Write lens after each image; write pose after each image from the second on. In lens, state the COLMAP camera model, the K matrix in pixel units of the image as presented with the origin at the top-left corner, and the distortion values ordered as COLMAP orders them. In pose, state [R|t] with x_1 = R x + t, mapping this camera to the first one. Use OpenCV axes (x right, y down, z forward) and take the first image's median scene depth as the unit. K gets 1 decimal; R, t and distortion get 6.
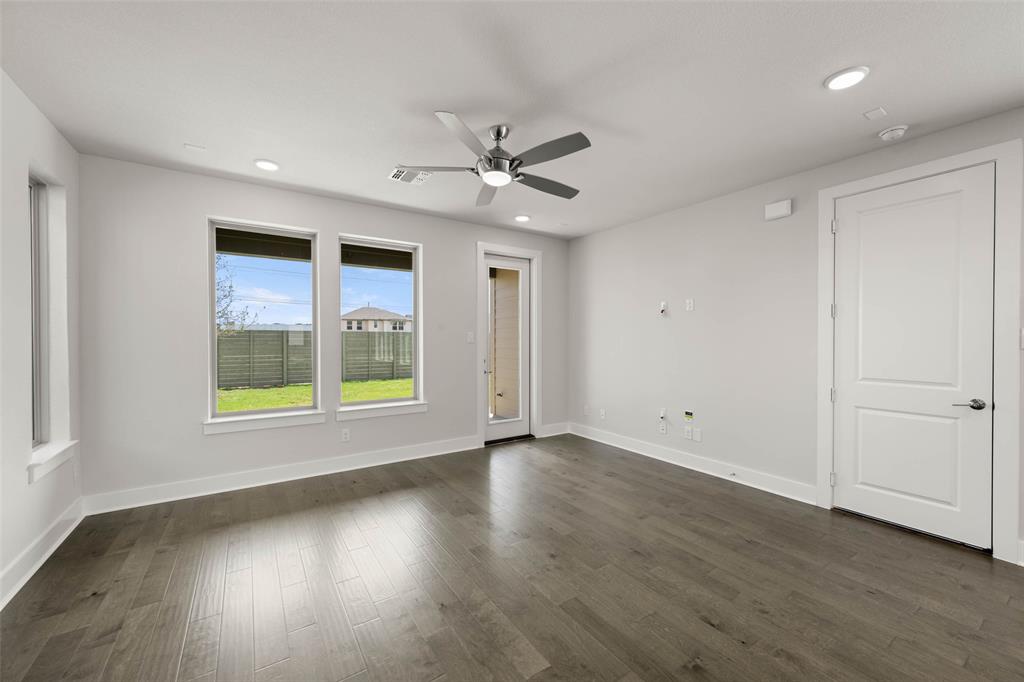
lens RADIAL K [[399.4, 0, 512.0], [0, 399.4, 340.0], [0, 0, 1]] dist [0.001055, -0.000082]
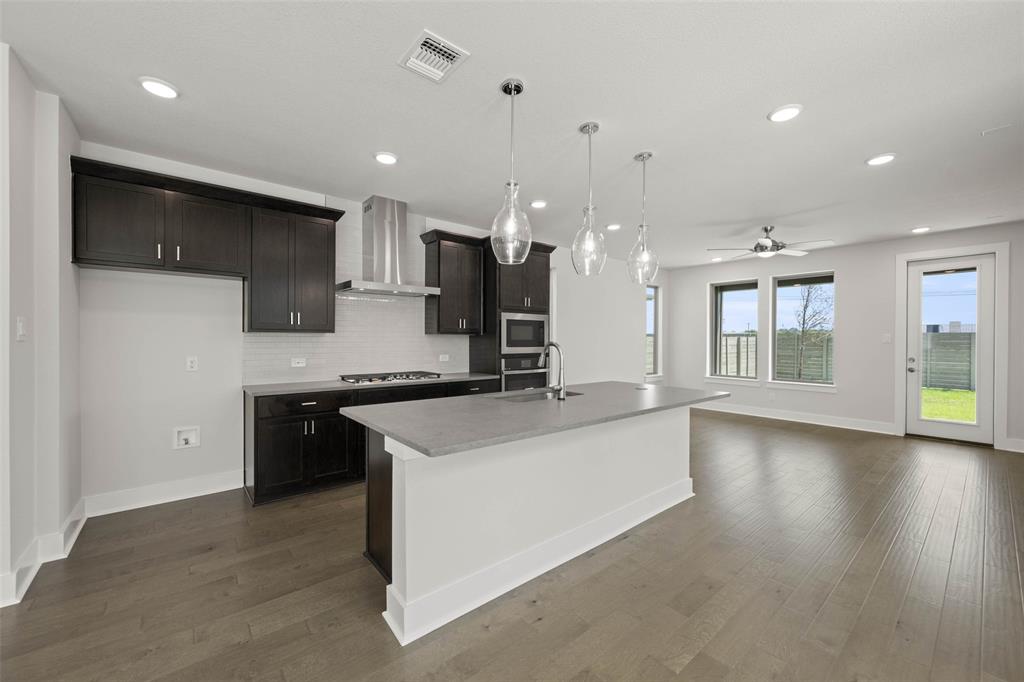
lens RADIAL K [[399.4, 0, 514.7], [0, 399.4, 342.4], [0, 0, 1]] dist [0.001055, -0.000082]
pose [[0.117889, 0.008645, -0.992989, 1.657603], [-0.009569, 0.999926, 0.007569, 0.012450], [0.992981, 0.008610, 0.117963, -0.393142]]
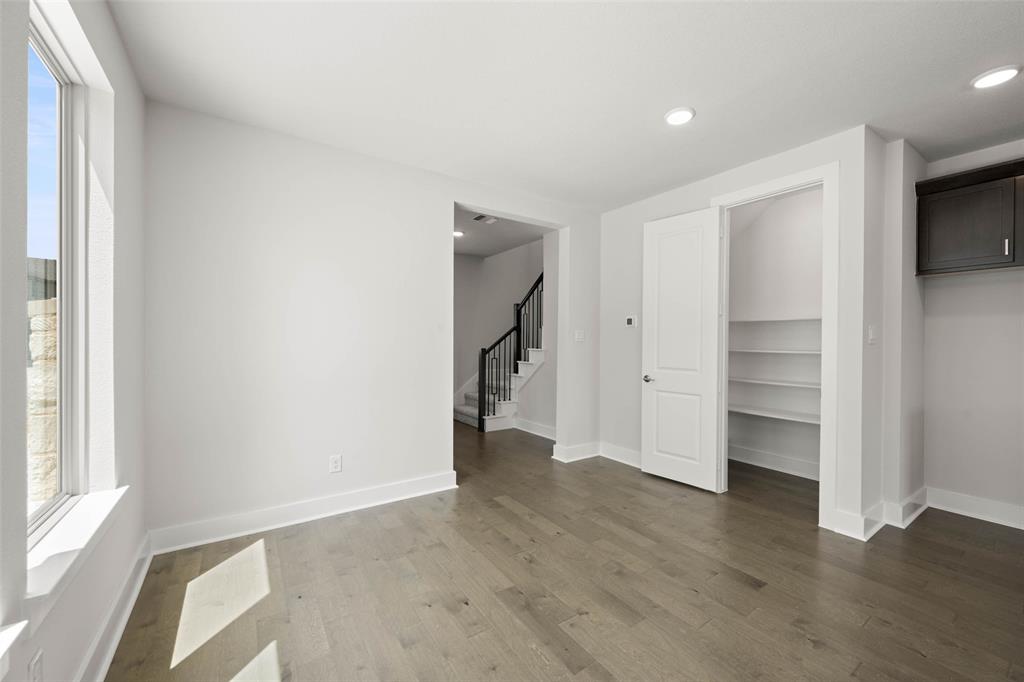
lens RADIAL K [[399.4, 0, 514.8], [0, 399.4, 341.9], [0, 0, 1]] dist [0.001055, -0.000082]
pose [[-0.999860, -0.004707, -0.016041, 1.692969], [-0.004851, 0.999948, 0.008998, 0.015210], [0.015998, 0.009075, -0.999831, -0.258554]]
